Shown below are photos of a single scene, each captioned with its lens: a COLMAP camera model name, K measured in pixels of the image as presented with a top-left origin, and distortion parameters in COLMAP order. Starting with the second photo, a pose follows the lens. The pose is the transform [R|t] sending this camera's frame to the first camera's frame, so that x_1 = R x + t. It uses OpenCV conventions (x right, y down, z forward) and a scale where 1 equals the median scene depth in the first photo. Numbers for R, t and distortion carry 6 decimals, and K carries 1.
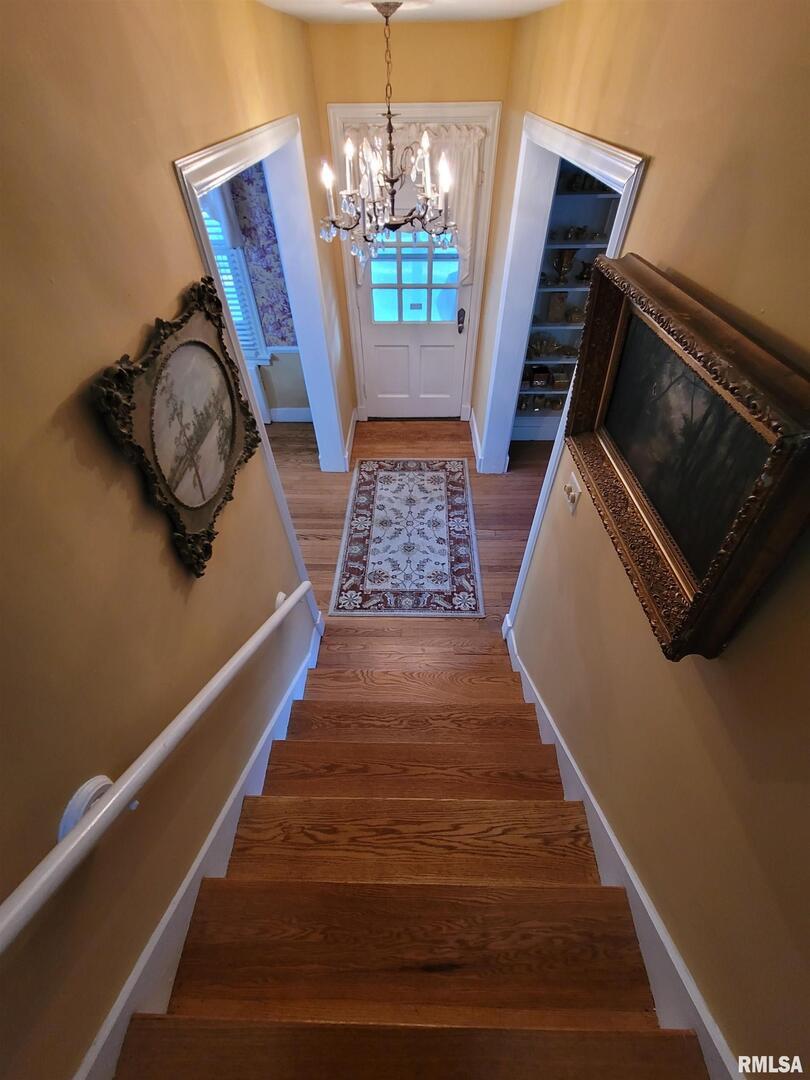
lens RADIAL K [[444.0, 0, 405.0], [0, 444.0, 540.0], [0, 0, 1]] dist [-0.000379, -0.000064]
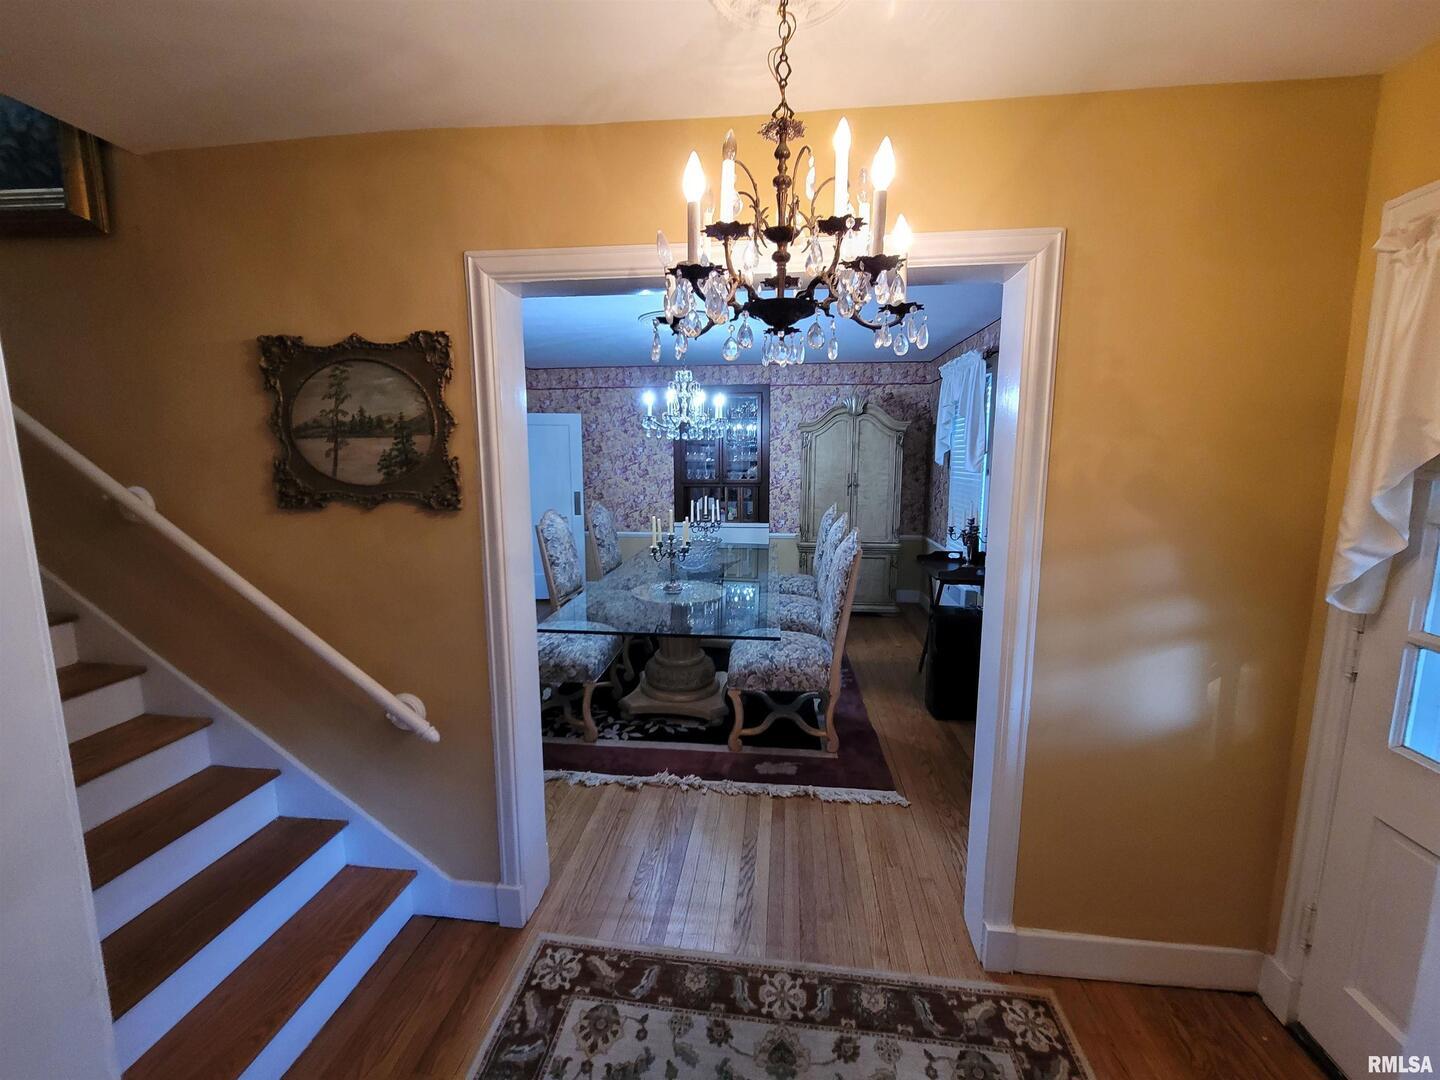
lens RADIAL K [[575.2, 0, 720.0], [0, 575.2, 540.0], [0, 0, 1]] dist [0.002536, 0.000246]
pose [[-0.097379, 0.150055, -0.983870, 0.378110], [-0.725631, 0.665883, 0.173376, -0.383567], [0.681159, 0.730810, 0.044042, 0.687364]]
